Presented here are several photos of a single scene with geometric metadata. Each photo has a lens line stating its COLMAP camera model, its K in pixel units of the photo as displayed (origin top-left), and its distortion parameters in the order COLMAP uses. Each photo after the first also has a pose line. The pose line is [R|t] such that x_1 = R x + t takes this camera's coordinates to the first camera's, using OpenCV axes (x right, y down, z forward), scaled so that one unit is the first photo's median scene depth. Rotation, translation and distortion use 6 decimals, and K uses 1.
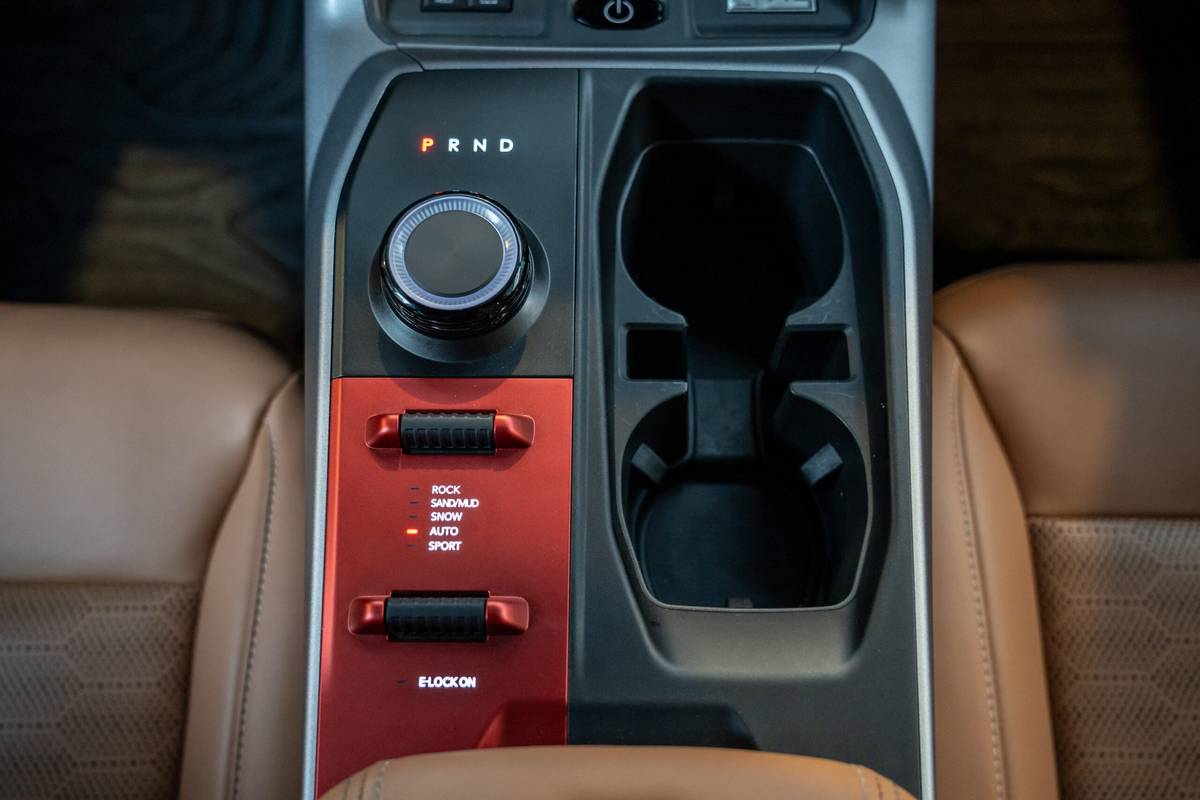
lens RADIAL K [[1162.3, 0, 603.2], [0, 1162.3, 400.6], [0, 0, 1]] dist [0.036464, 0.000000]
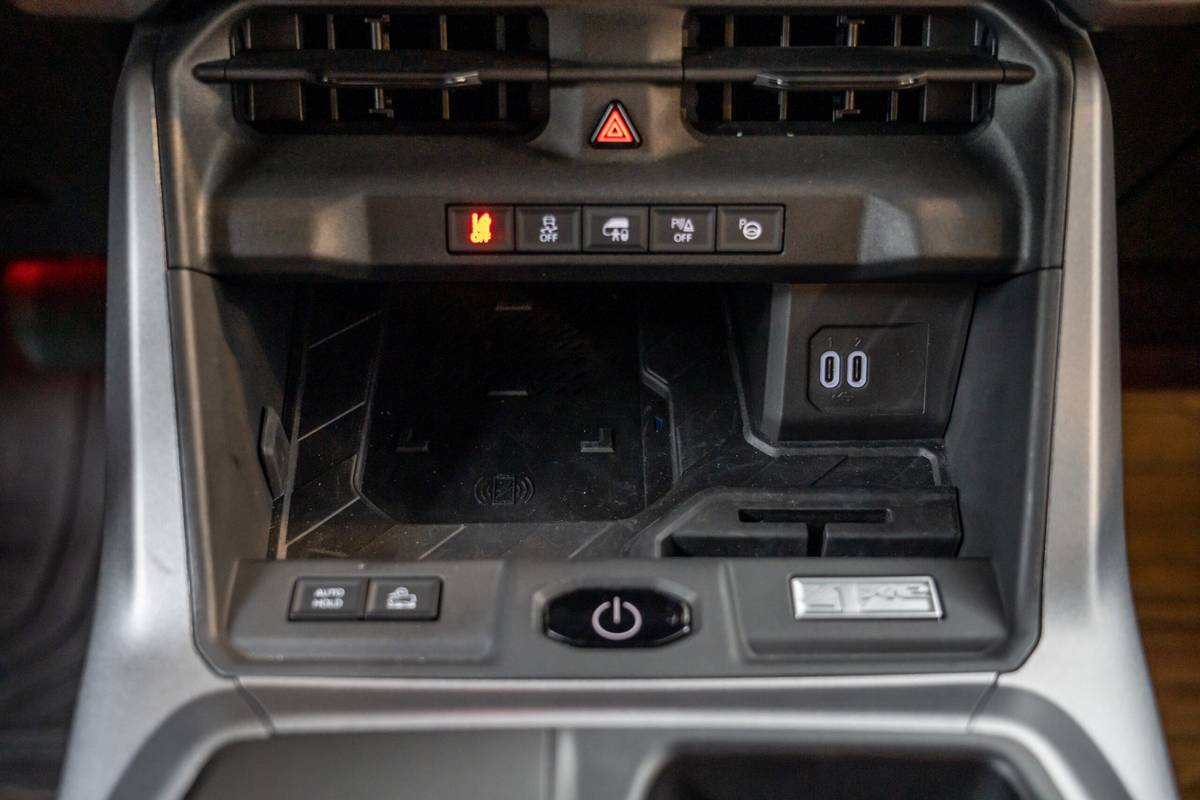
lens RADIAL K [[1357.0, 0, 597.0], [0, 1357.0, 397.7], [0, 0, 1]] dist [0.000055, 0.000000]
pose [[0.999866, -0.004080, 0.015862, -0.007675], [0.010366, 0.907458, -0.420015, -0.145344], [-0.012681, 0.420123, 0.907379, 0.322416]]
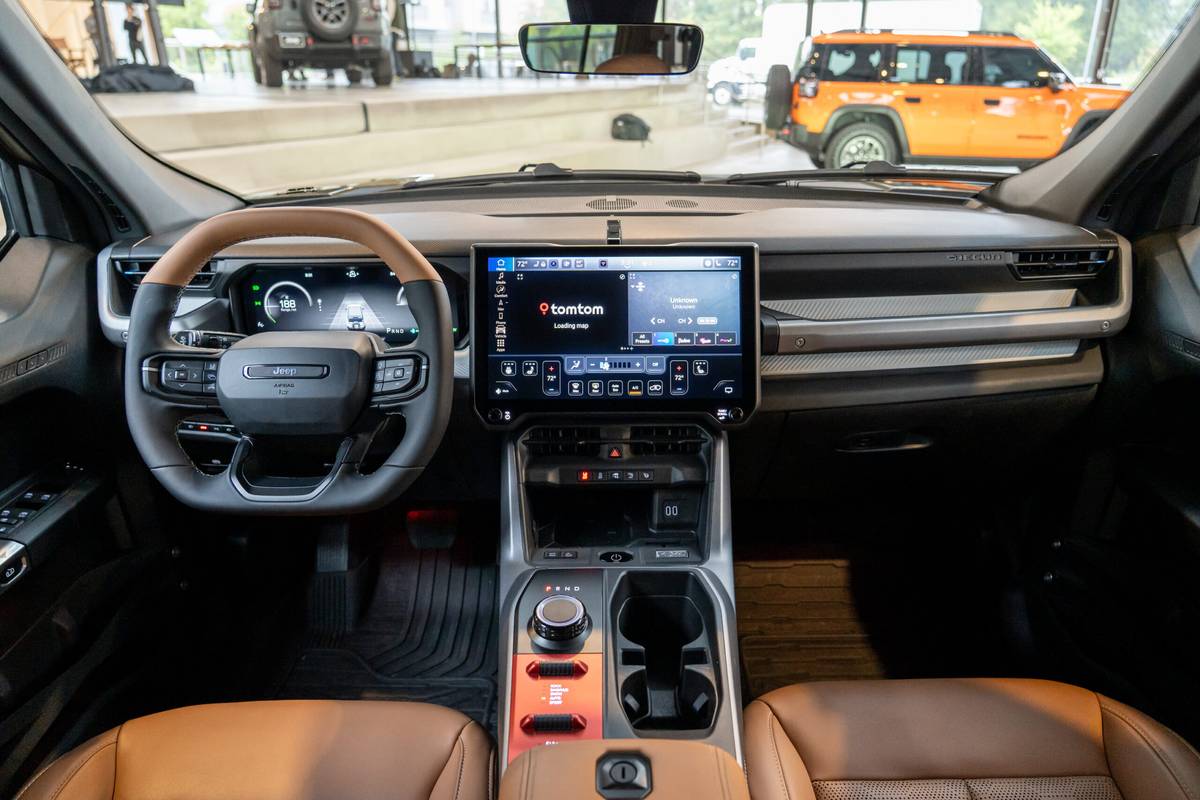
lens RADIAL K [[827.8, 0, 607.1], [0, 827.8, 400.5], [0, 0, 1]] dist [-0.019860, -0.002329]
pose [[0.999916, -0.010475, 0.007613, -0.019181], [0.012884, 0.745726, -0.666128, 0.688704], [0.001301, 0.666170, 0.745799, -0.695053]]
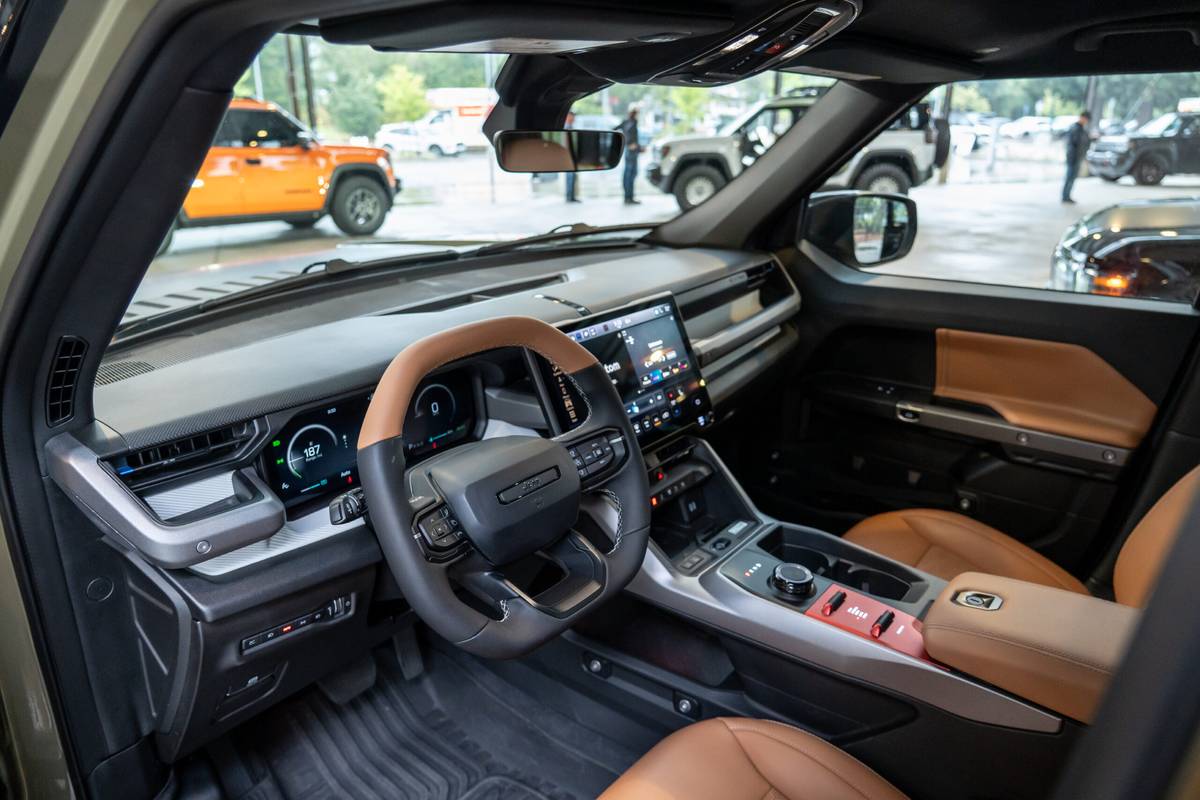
lens RADIAL K [[827.8, 0, 608.4], [0, 827.8, 401.4], [0, 0, 1]] dist [-0.019860, -0.002329]
pose [[0.607798, -0.262899, 0.749310, -1.923346], [0.715959, 0.589586, -0.373886, 0.092797], [-0.343488, 0.763723, 0.546574, -0.549930]]
